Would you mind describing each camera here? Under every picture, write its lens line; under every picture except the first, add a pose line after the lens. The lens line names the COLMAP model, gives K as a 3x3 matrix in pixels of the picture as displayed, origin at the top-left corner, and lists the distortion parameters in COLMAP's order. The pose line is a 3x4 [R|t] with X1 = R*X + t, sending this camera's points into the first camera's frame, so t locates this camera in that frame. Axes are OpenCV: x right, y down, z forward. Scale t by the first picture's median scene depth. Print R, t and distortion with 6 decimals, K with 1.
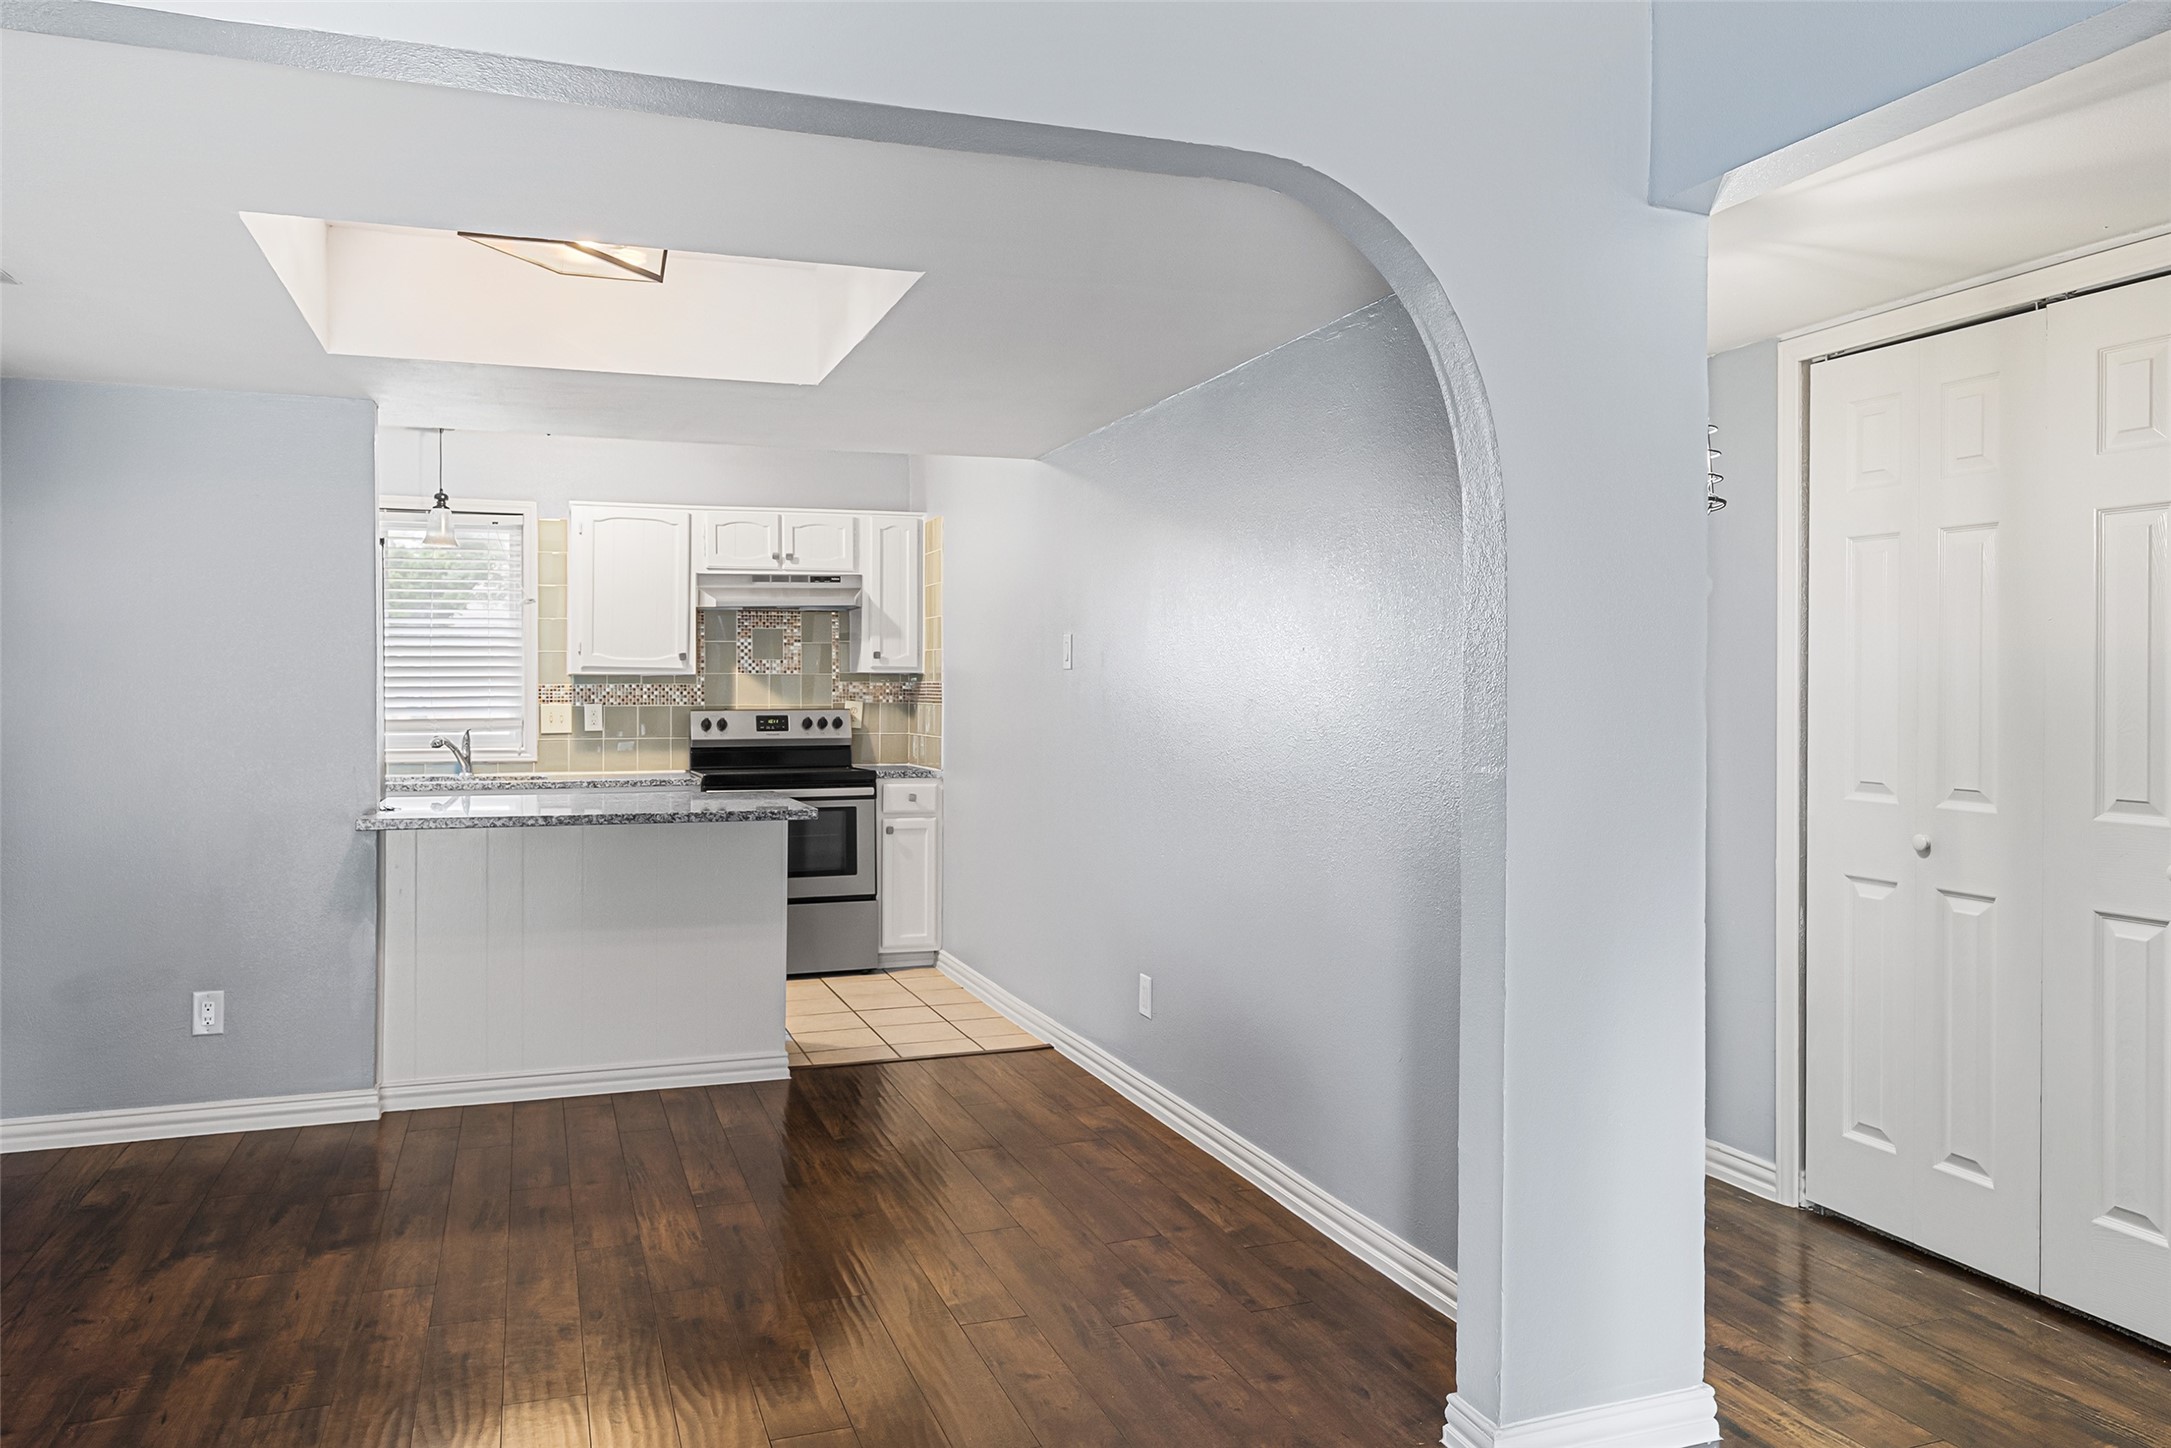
lens RADIAL K [[1556.2, 0, 1070.4], [0, 1556.2, 708.3], [0, 0, 1]] dist [0.007560, 0.005625]
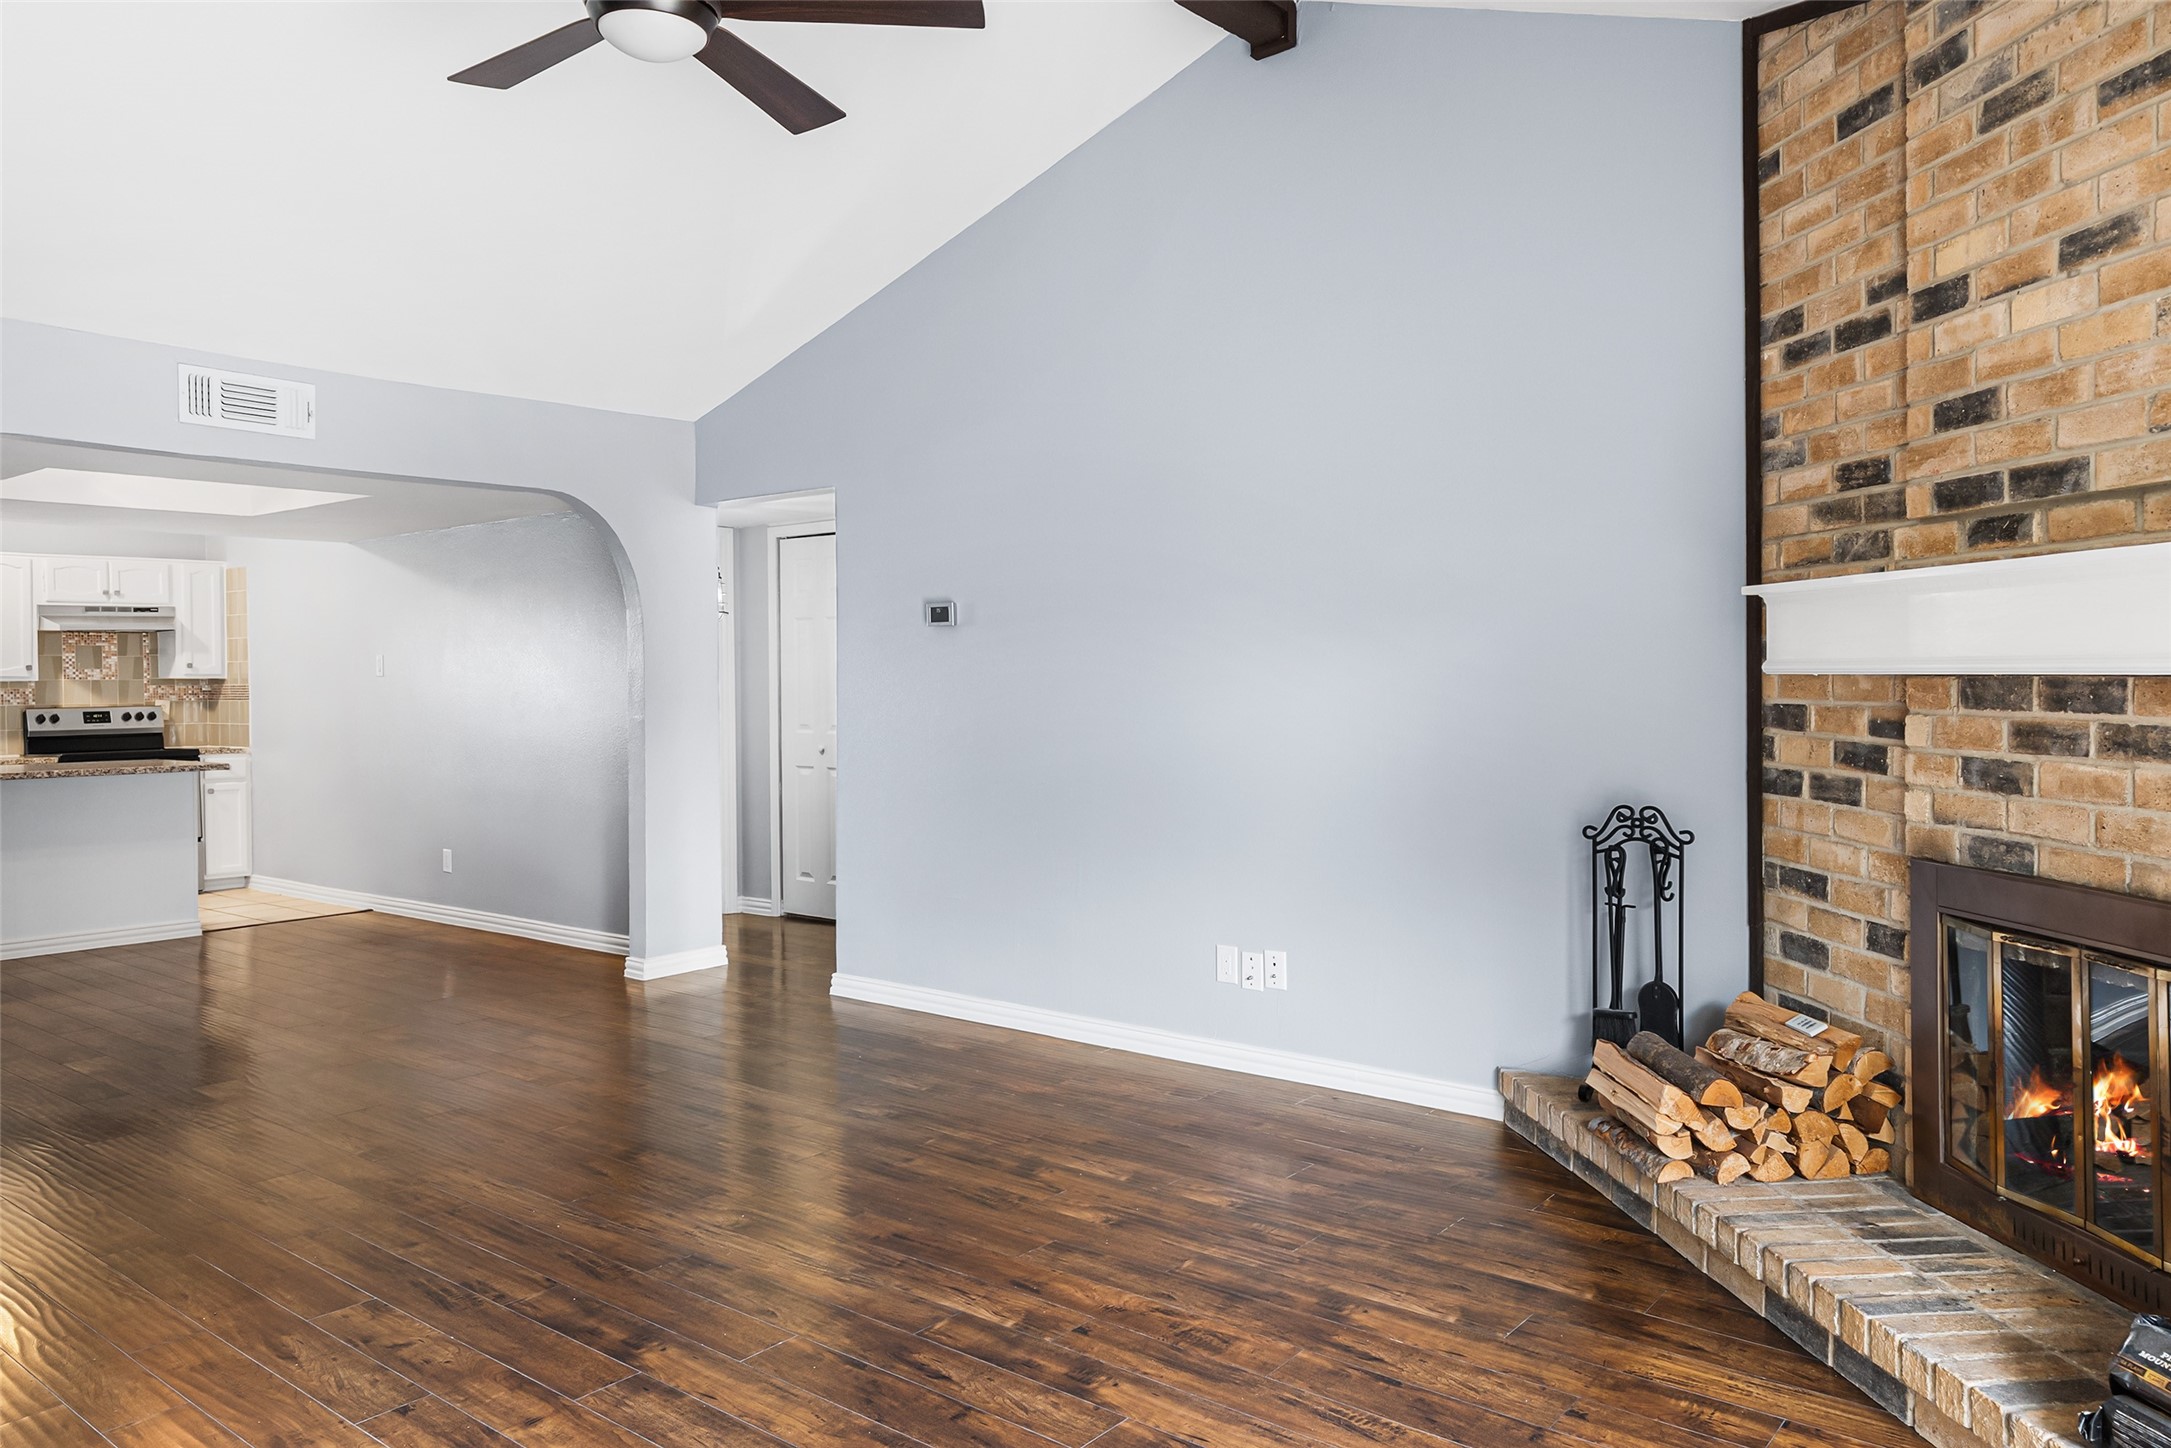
lens RADIAL K [[1556.2, 0, 1069.6], [0, 1556.2, 707.3], [0, 0, 1]] dist [0.007560, 0.005625]
pose [[0.862206, -0.016564, 0.506287, -0.152258], [0.015988, 0.999857, 0.005484, 0.007190], [-0.506305, 0.003366, 0.862348, -0.572841]]
